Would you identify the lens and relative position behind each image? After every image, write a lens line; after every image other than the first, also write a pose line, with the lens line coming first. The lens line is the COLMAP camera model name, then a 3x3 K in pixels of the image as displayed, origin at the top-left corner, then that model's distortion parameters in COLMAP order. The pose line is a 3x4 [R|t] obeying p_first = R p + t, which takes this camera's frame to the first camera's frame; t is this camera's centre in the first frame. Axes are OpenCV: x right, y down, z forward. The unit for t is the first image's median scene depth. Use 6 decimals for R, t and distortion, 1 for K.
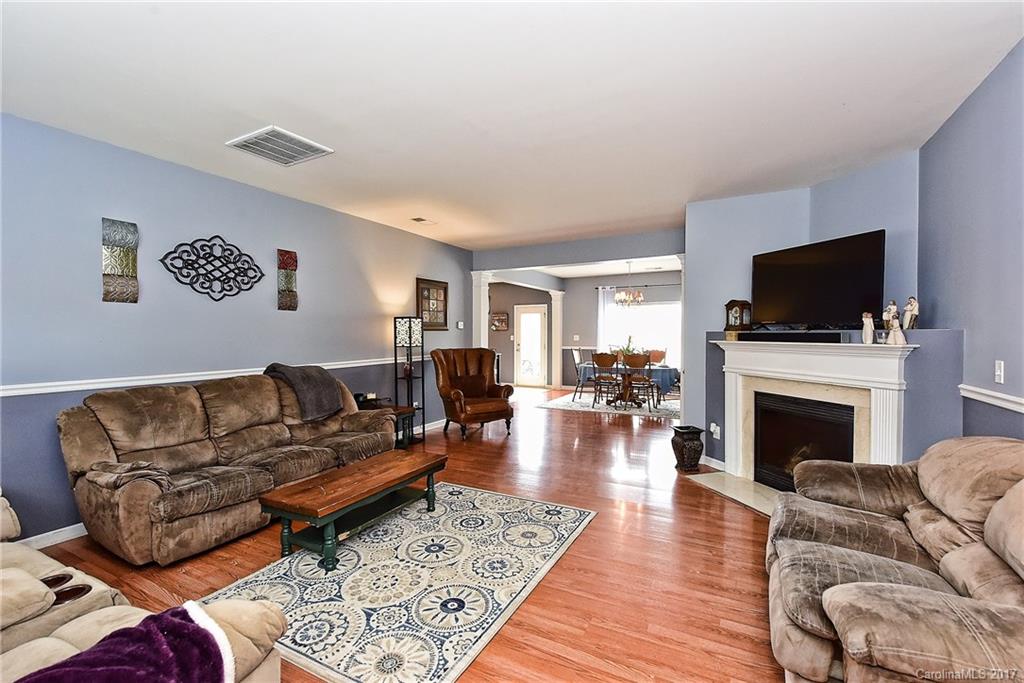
lens RADIAL K [[436.6, 0, 511.3], [0, 436.6, 341.9], [0, 0, 1]] dist [0.000987, 0.000074]
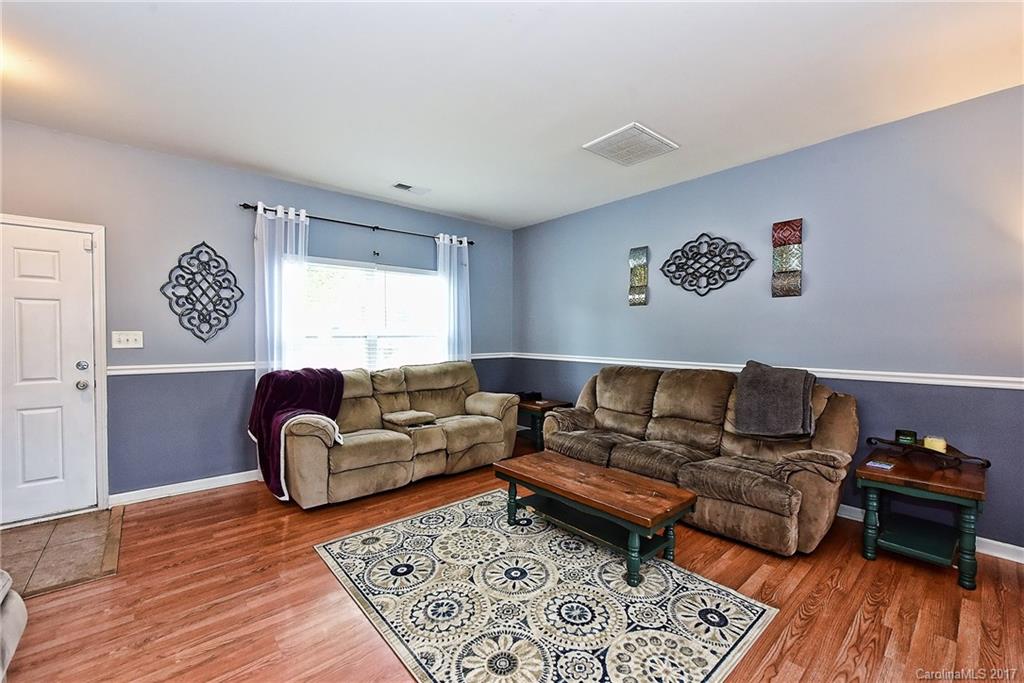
lens RADIAL K [[419.7, 0, 517.0], [0, 419.7, 340.3], [0, 0, 1]] dist [0.003504, -0.001284]
pose [[-0.345937, 0.017431, -0.938096, 0.452073], [-0.016052, 0.999571, 0.024493, -0.004971], [0.938120, 0.023531, -0.345509, 0.977162]]
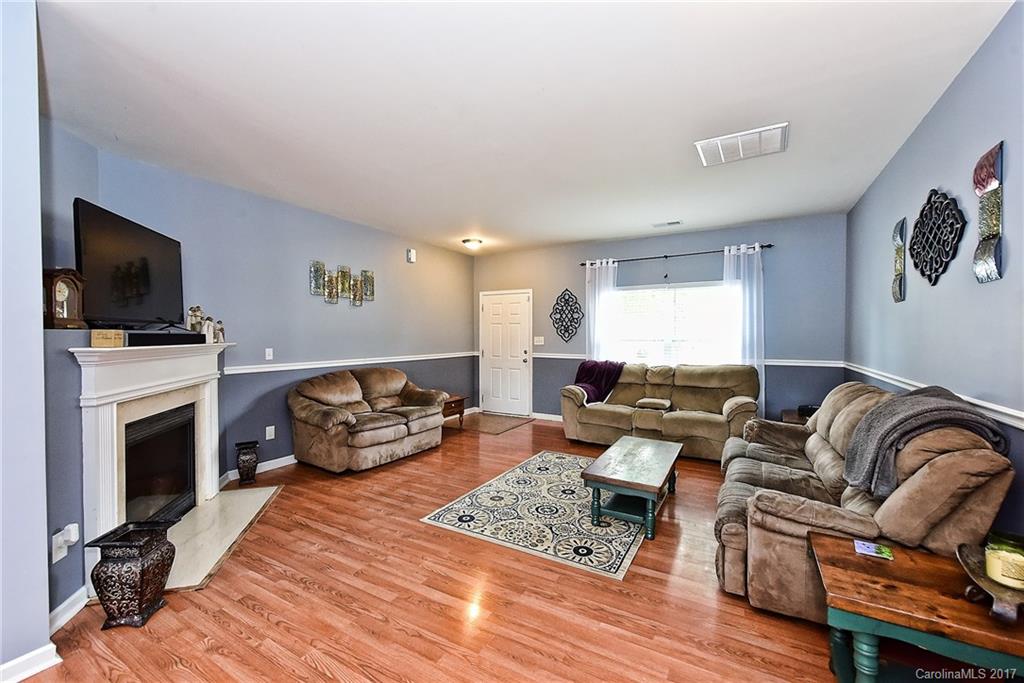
lens RADIAL K [[419.7, 0, 513.7], [0, 419.7, 337.5], [0, 0, 1]] dist [0.003504, -0.001284]
pose [[-0.999544, 0.001841, 0.030138, -0.034954], [0.002562, 0.999711, 0.023900, -0.030428], [-0.030085, 0.023966, -0.999260, 1.759151]]
